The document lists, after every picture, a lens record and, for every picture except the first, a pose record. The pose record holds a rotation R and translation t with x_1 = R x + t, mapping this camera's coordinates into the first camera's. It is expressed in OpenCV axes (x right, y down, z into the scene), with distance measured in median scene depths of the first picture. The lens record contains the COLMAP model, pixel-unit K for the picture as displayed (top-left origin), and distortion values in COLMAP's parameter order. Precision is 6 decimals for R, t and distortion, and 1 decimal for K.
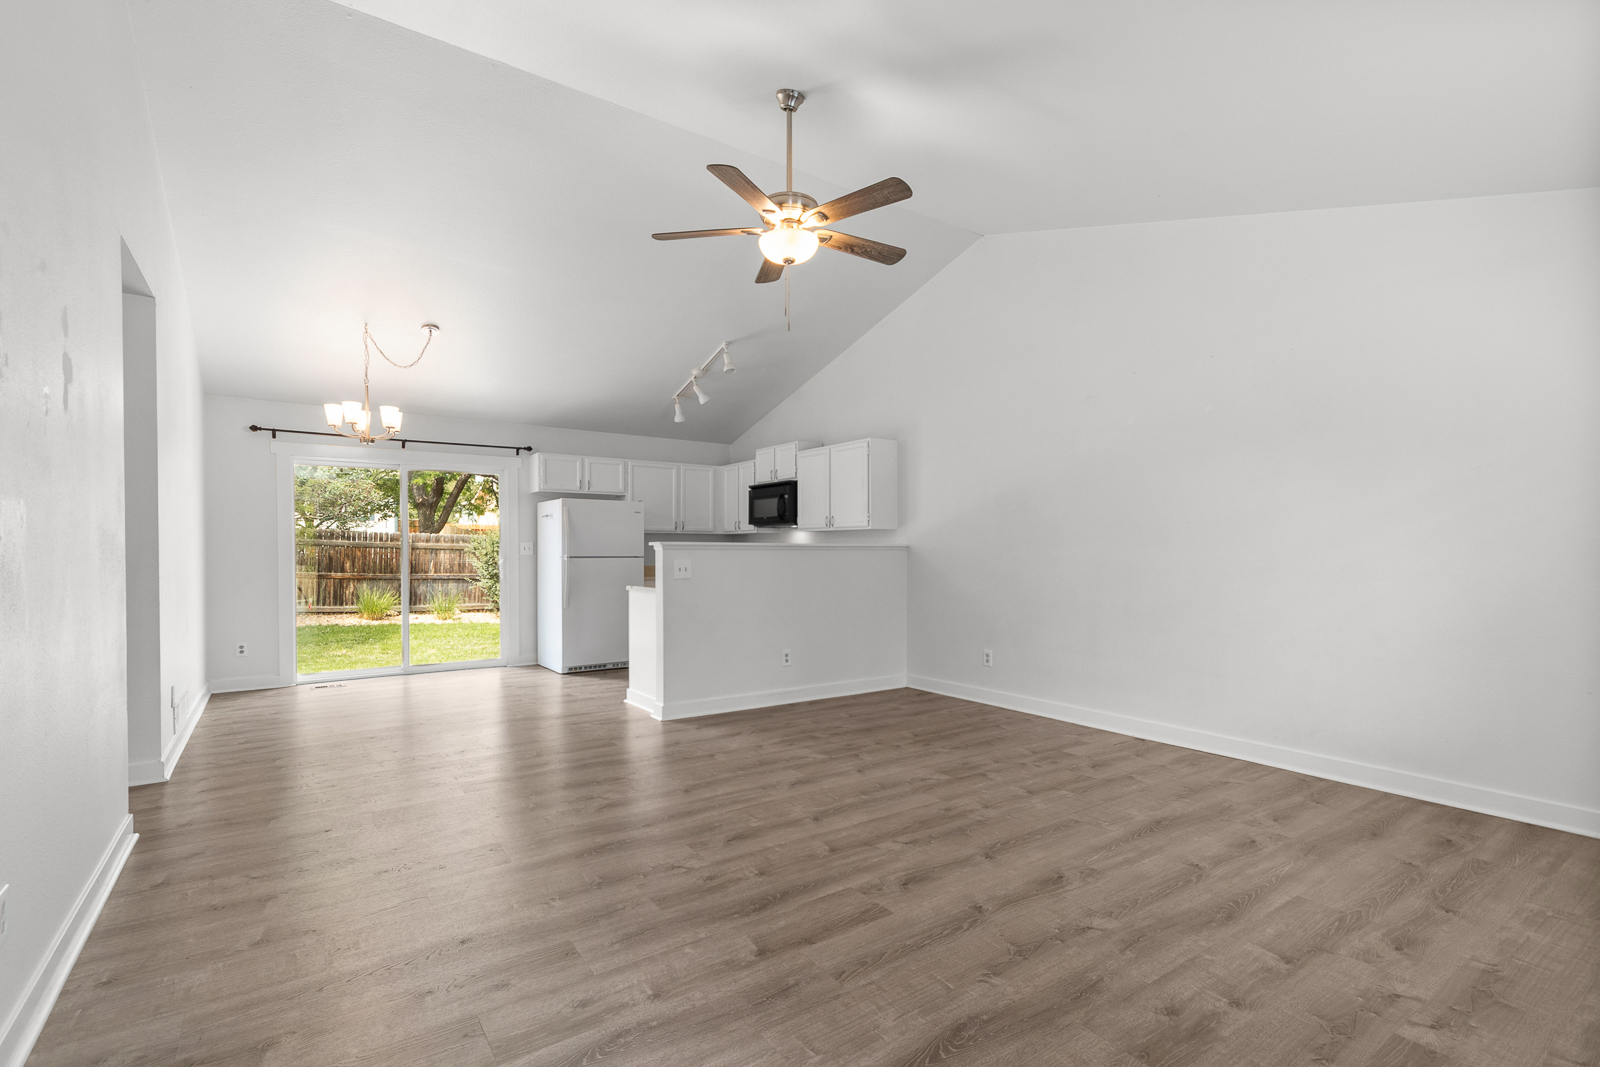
lens RADIAL K [[733.6, 0, 782.0], [0, 733.6, 560.8], [0, 0, 1]] dist [0.011234, -0.000098]
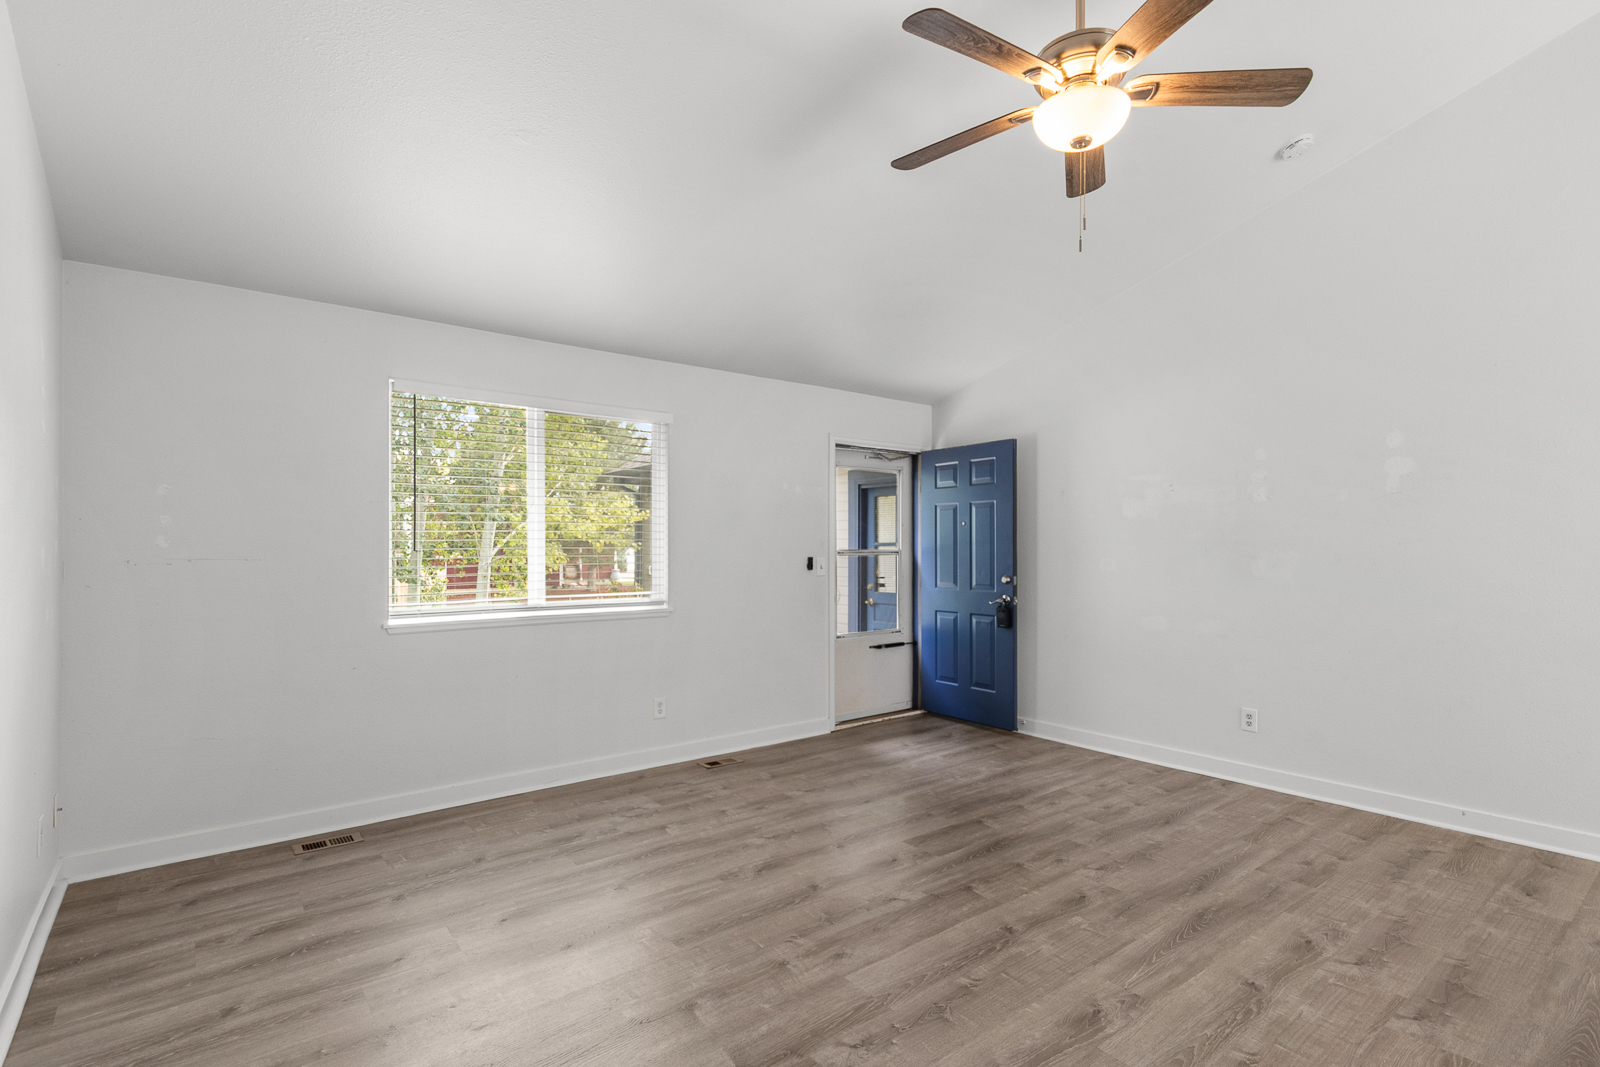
lens RADIAL K [[769.5, 0, 819.1], [0, 769.5, 547.2], [0, 0, 1]] dist [0.001302, 0.000045]
pose [[-0.996479, 0.000253, -0.083844, 0.332439], [-0.000732, 0.999931, 0.011725, -0.070485], [0.083841, 0.011745, -0.996410, 1.878534]]
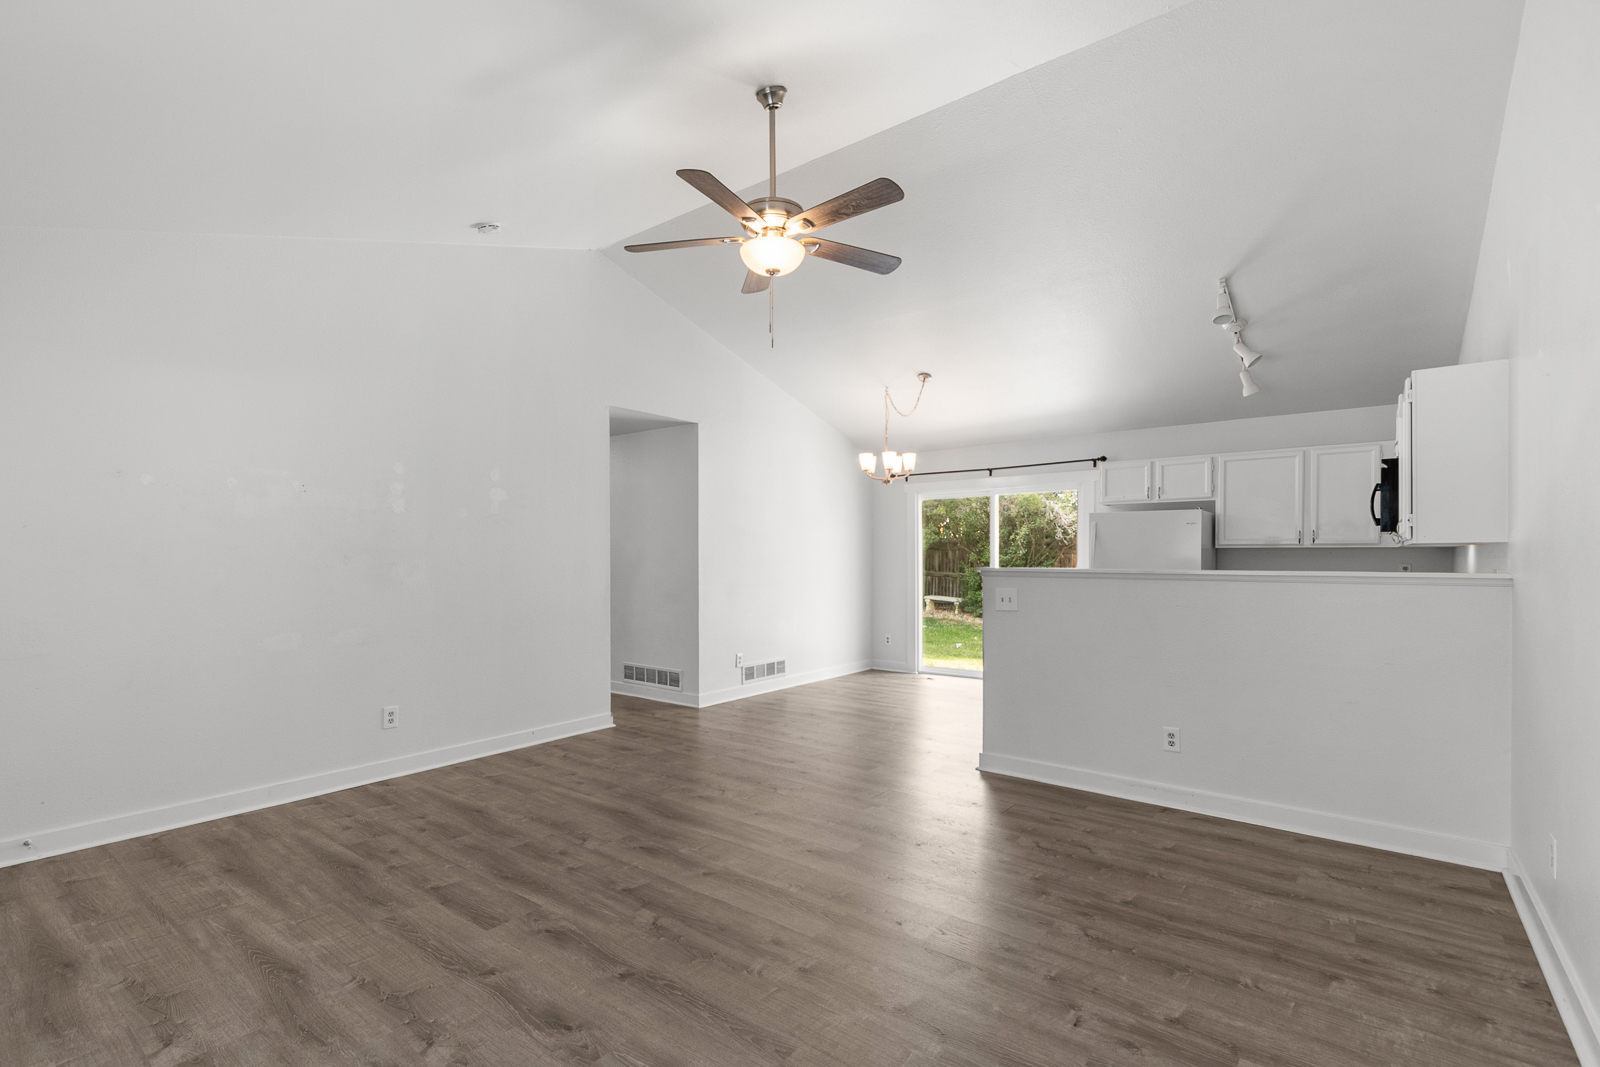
lens RADIAL K [[733.6, 0, 782.0], [0, 733.6, 560.8], [0, 0, 1]] dist [0.011234, -0.000098]
pose [[0.295783, 0.007022, -0.955229, 1.015413], [-0.012122, 0.999920, 0.003597, -0.056228], [0.955178, 0.010516, 0.295844, 0.843746]]
